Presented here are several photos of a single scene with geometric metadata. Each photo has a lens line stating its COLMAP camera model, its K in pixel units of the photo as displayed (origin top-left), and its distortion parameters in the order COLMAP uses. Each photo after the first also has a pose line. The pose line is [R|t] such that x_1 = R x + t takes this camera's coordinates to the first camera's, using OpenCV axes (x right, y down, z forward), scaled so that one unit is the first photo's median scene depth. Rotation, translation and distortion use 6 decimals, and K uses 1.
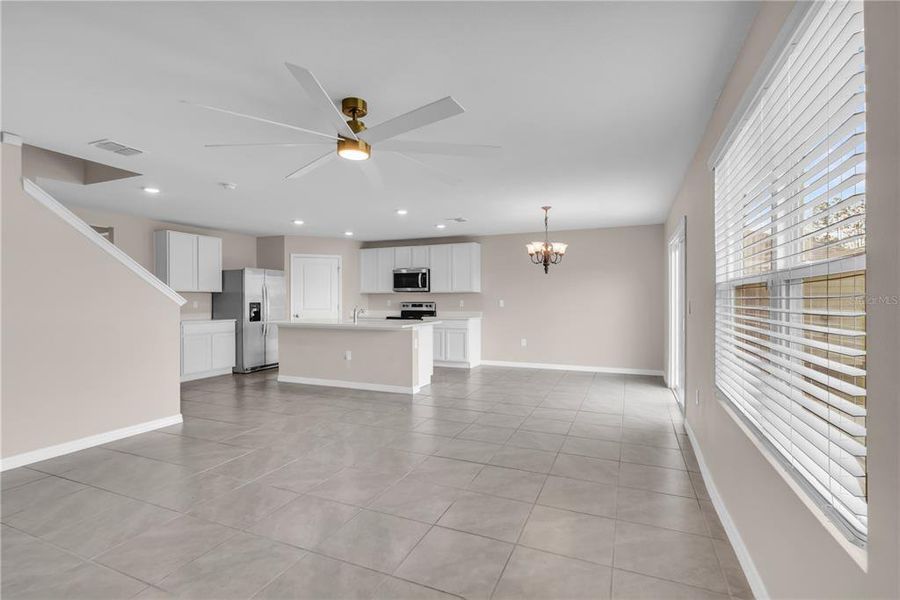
lens RADIAL K [[423.4, 0, 448.5], [0, 423.4, 296.3], [0, 0, 1]] dist [0.034755, 0.001498]
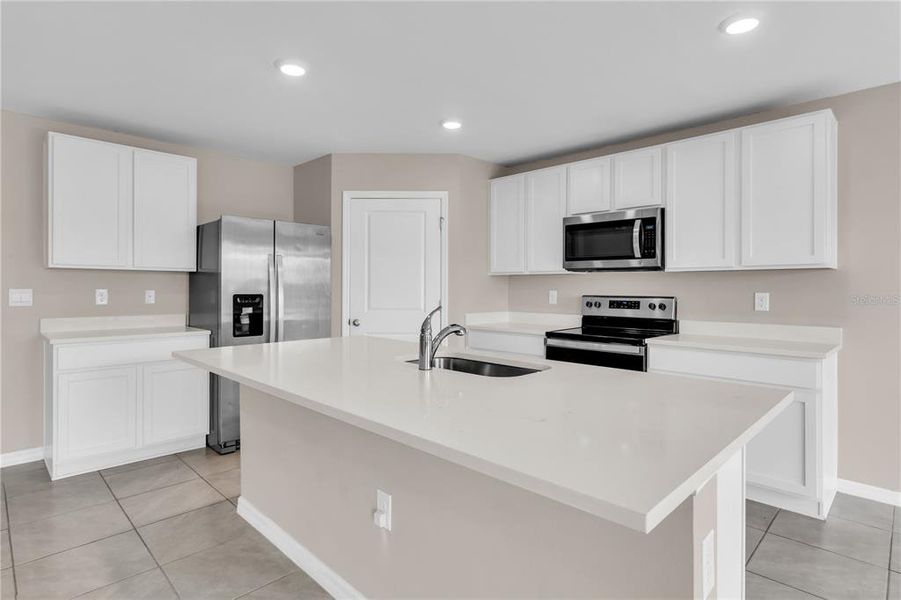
lens RADIAL K [[464.6, 0, 445.2], [0, 464.6, 287.2], [0, 0, 1]] dist [-0.000874, -0.000366]
pose [[0.924996, 0.006332, -0.379925, -0.066545], [-0.003215, 0.999956, 0.008838, 0.002122], [0.379964, -0.006954, 0.924975, 0.546547]]
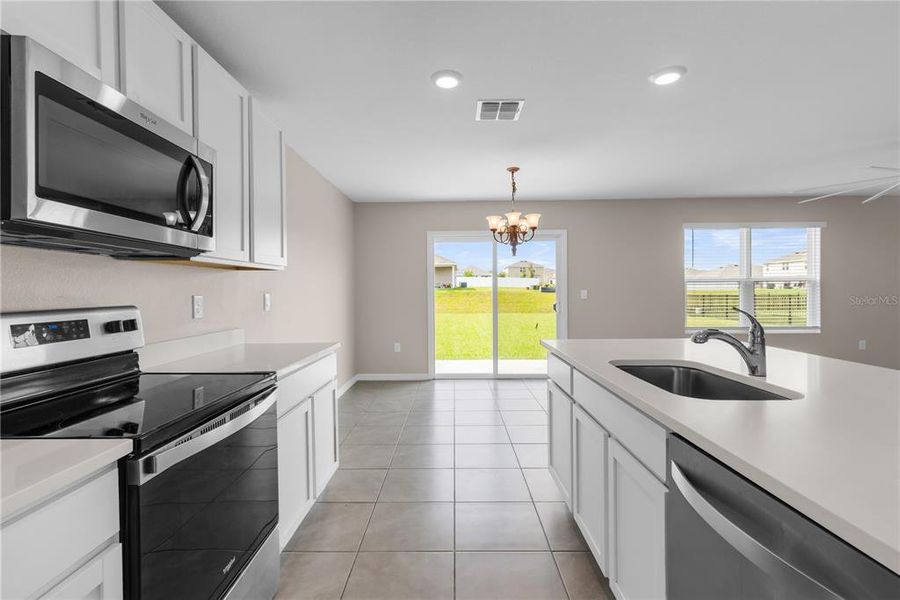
lens RADIAL K [[423.4, 0, 449.2], [0, 423.4, 292.9], [0, 0, 1]] dist [0.034755, 0.001498]
pose [[-0.379087, 0.008133, 0.925325, -0.293655], [0.006665, 0.999959, -0.006058, 0.009859], [-0.925337, 0.003870, -0.379126, 0.958934]]
